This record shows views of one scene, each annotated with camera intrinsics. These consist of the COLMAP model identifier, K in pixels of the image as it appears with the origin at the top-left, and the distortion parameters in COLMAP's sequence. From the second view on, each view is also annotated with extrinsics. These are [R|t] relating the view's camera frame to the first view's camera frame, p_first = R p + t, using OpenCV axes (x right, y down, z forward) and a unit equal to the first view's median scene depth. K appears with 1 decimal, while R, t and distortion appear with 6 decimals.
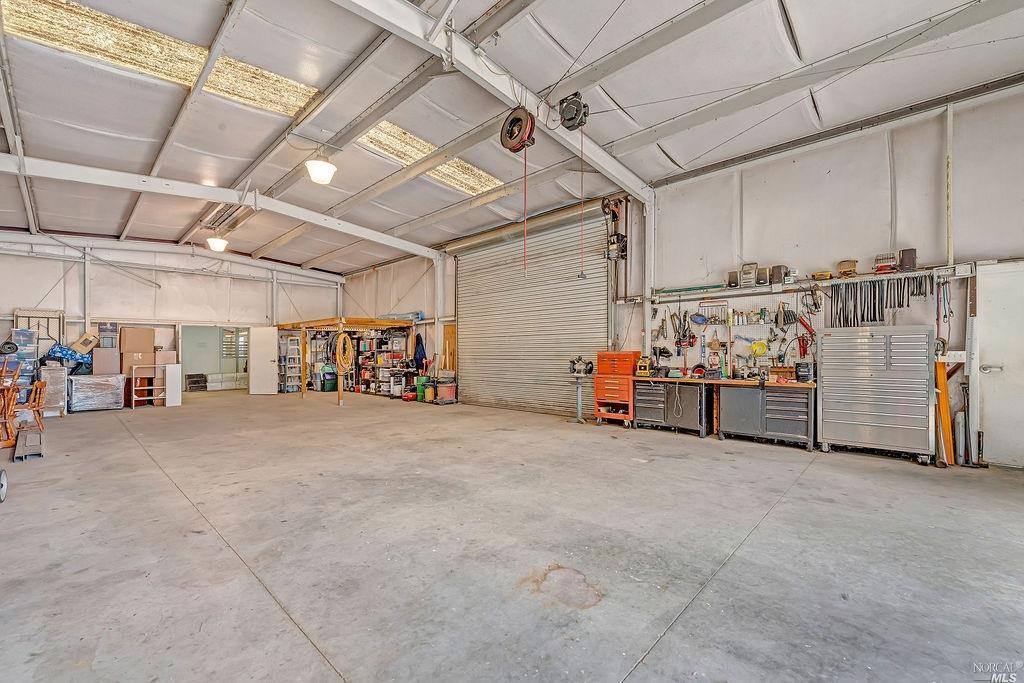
lens RADIAL K [[412.1, 0, 510.2], [0, 412.1, 354.7], [0, 0, 1]] dist [0.007416, -0.000189]
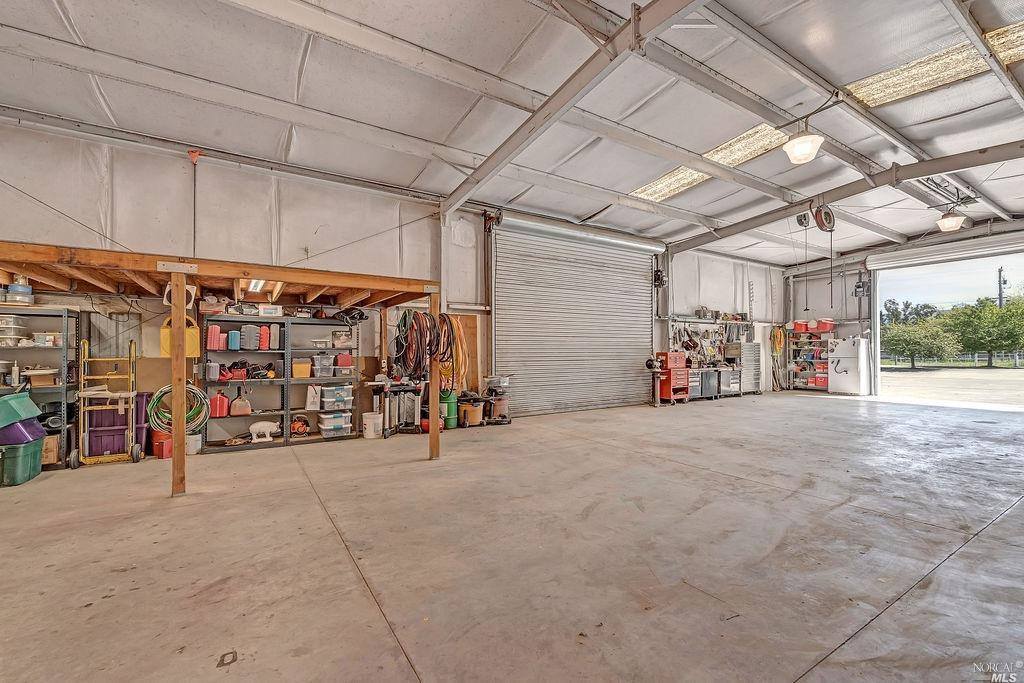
lens RADIAL K [[412.1, 0, 510.2], [0, 412.1, 354.7], [0, 0, 1]] dist [0.007416, -0.000189]
pose [[0.287064, -0.002735, 0.957908, -1.116174], [0.003391, 0.999993, 0.001839, -0.004094], [-0.957906, 0.002720, 0.287071, 0.978137]]
